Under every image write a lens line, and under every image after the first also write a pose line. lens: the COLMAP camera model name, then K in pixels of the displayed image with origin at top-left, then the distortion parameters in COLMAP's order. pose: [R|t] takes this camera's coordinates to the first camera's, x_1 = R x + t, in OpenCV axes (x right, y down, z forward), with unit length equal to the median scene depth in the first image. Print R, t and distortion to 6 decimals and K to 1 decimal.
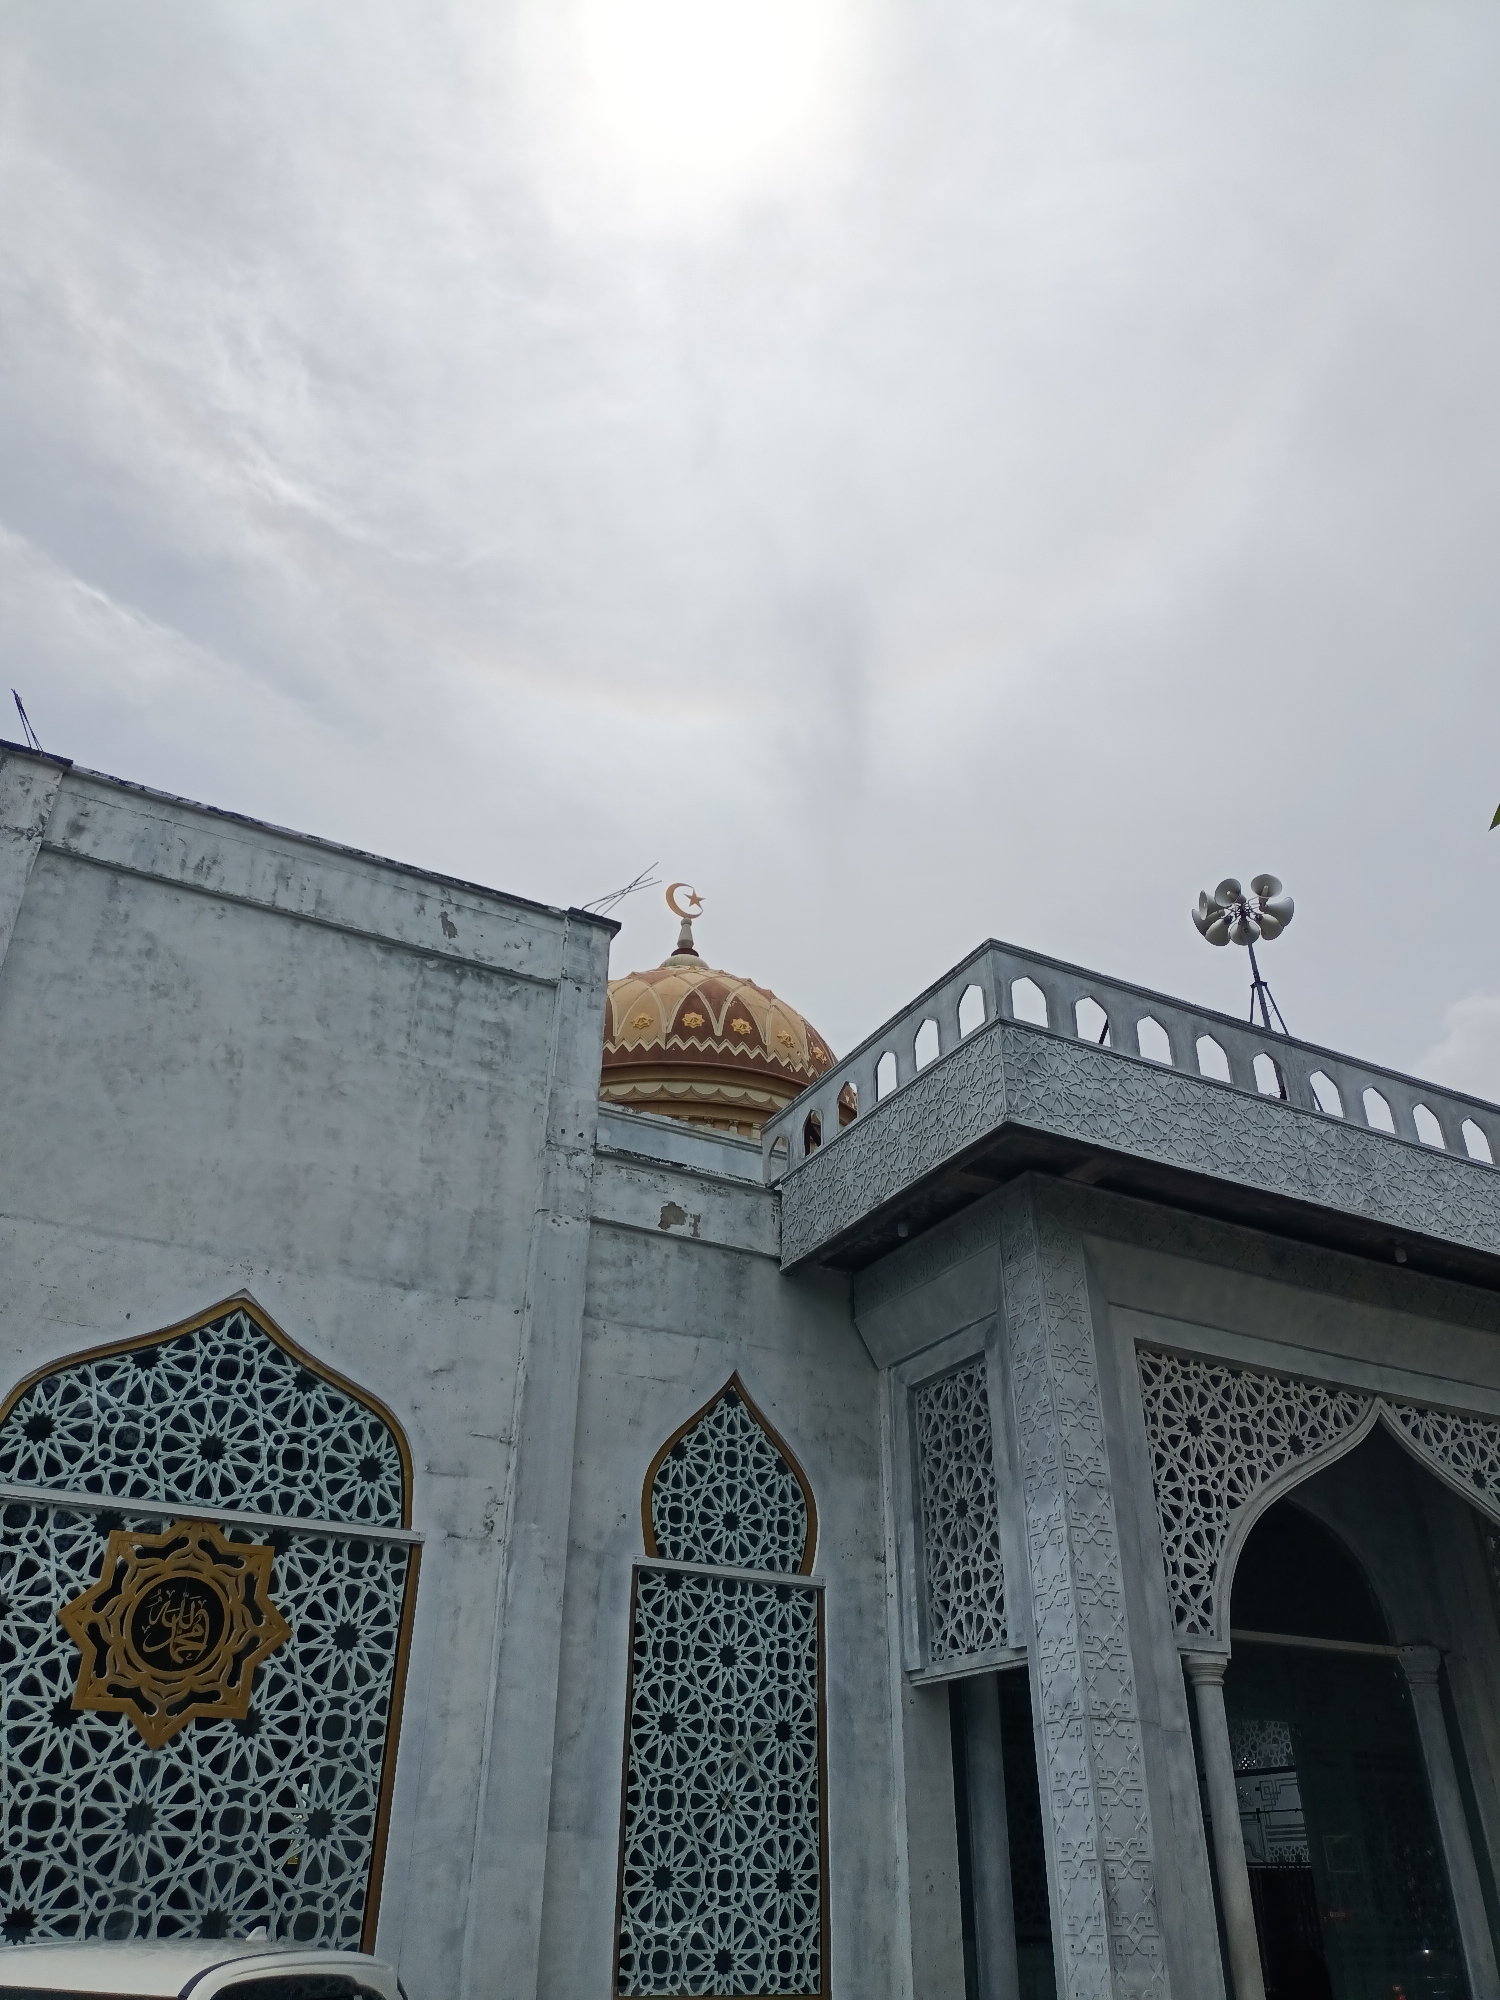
lens RADIAL K [[1425.9, 0, 750.0], [0, 1425.9, 1000.0], [0, 0, 1]] dist [-0.003964, -0.013023]
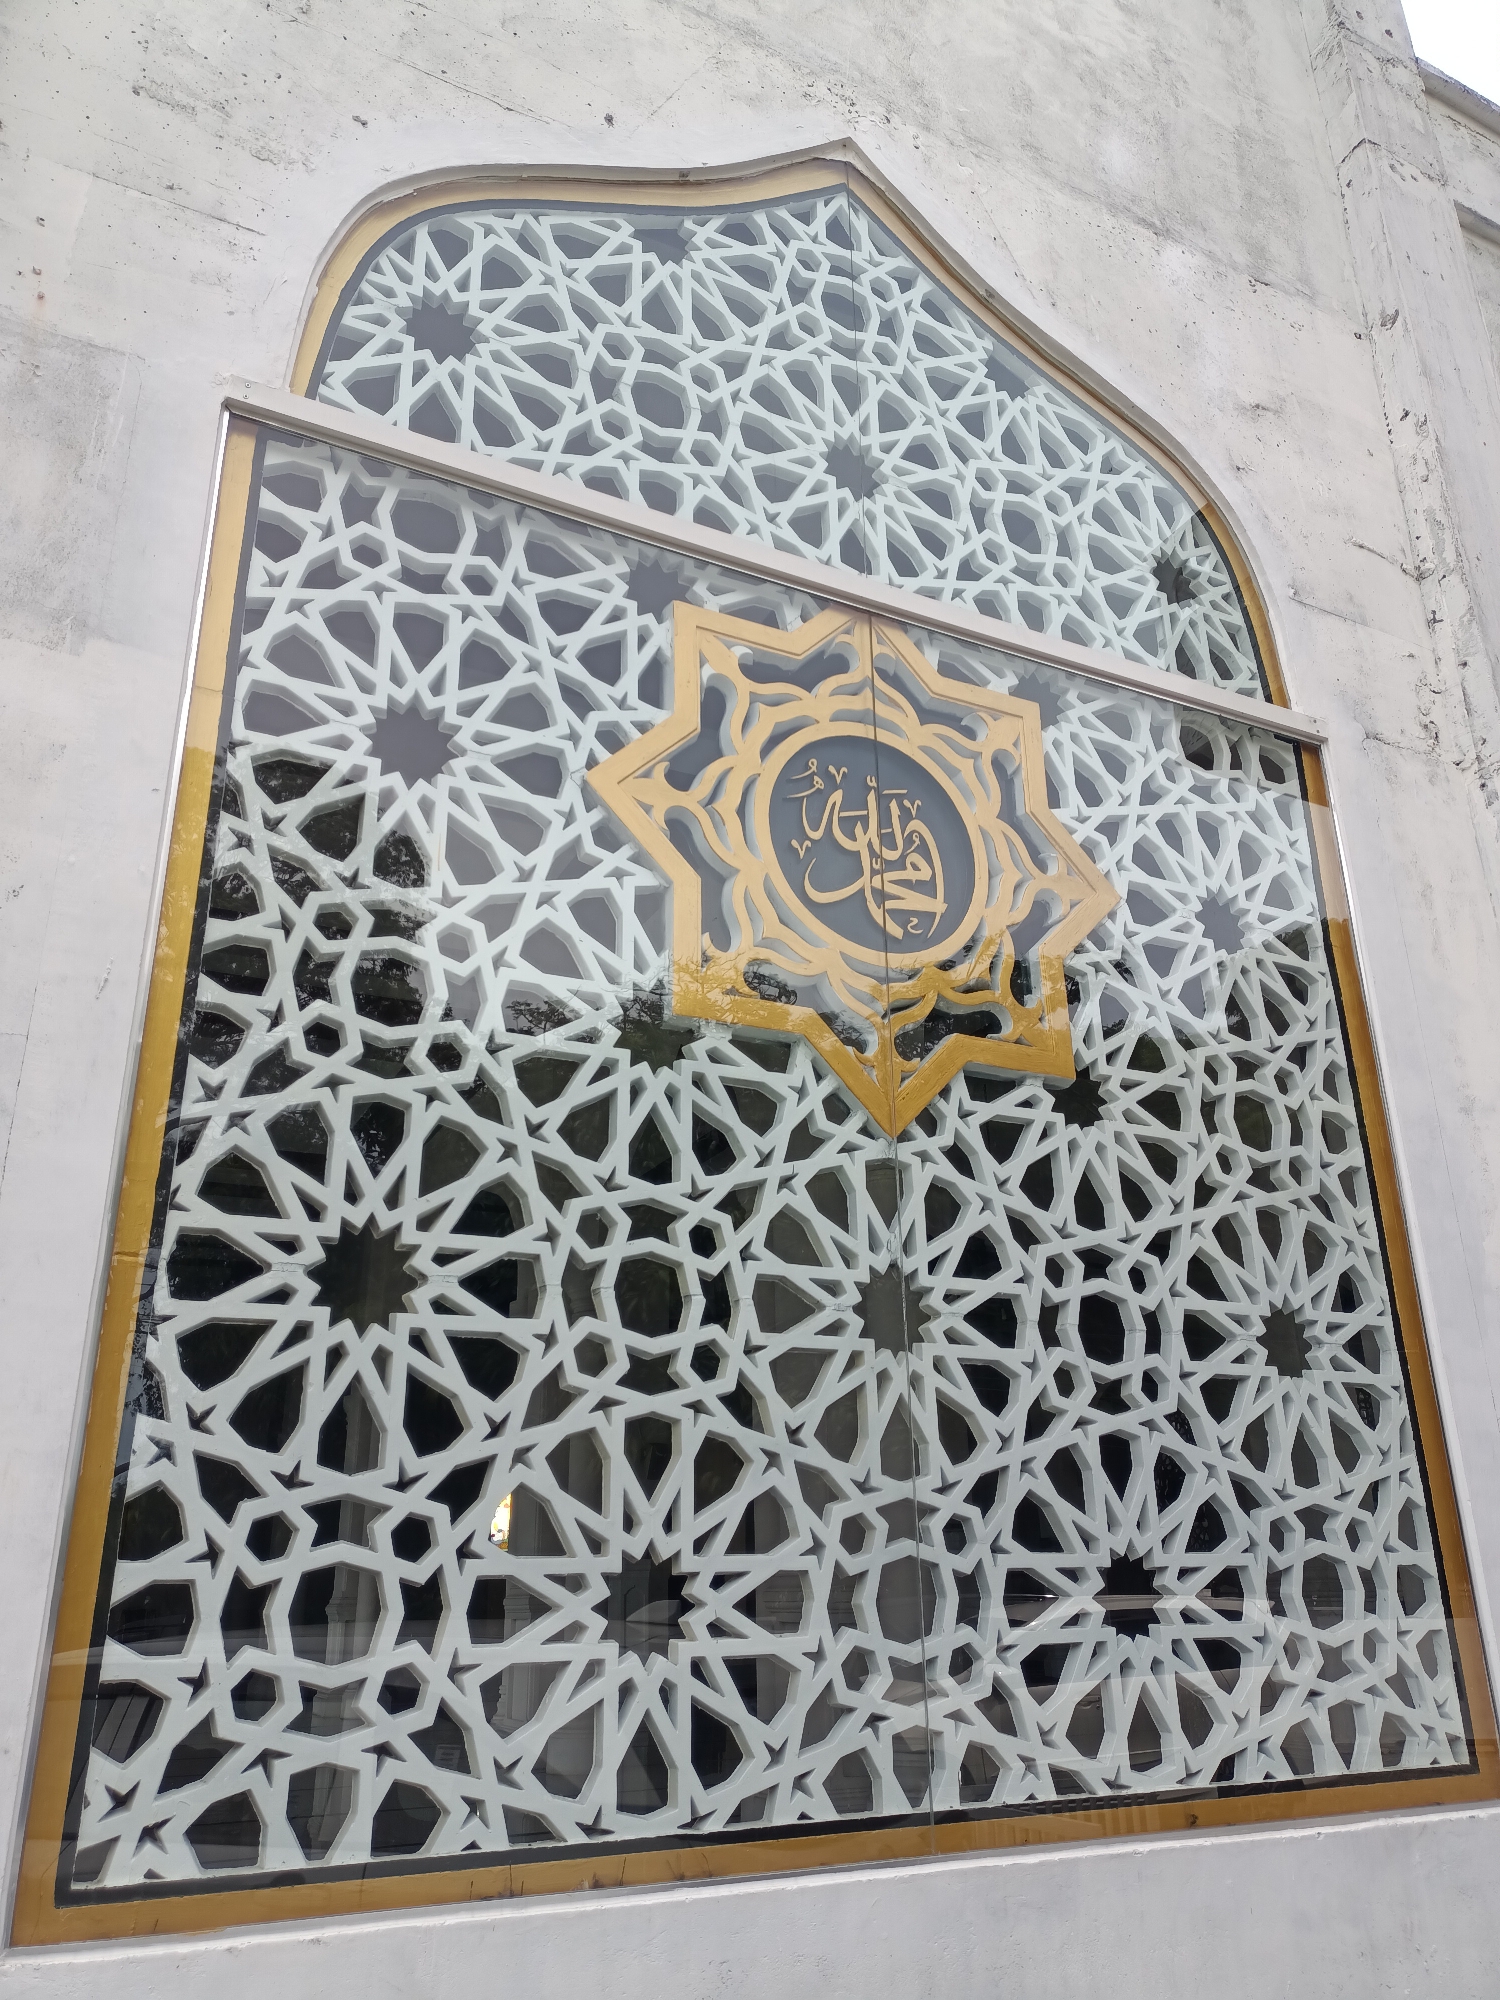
lens RADIAL K [[1479.5, 0, 750.0], [0, 1479.5, 1000.0], [0, 0, 1]] dist [0.051439, -0.067724]
pose [[0.999801, -0.012348, 0.015687, -0.431577], [0.009294, 0.983316, 0.181668, 0.399752], [-0.017669, -0.181486, 0.983235, 0.602106]]
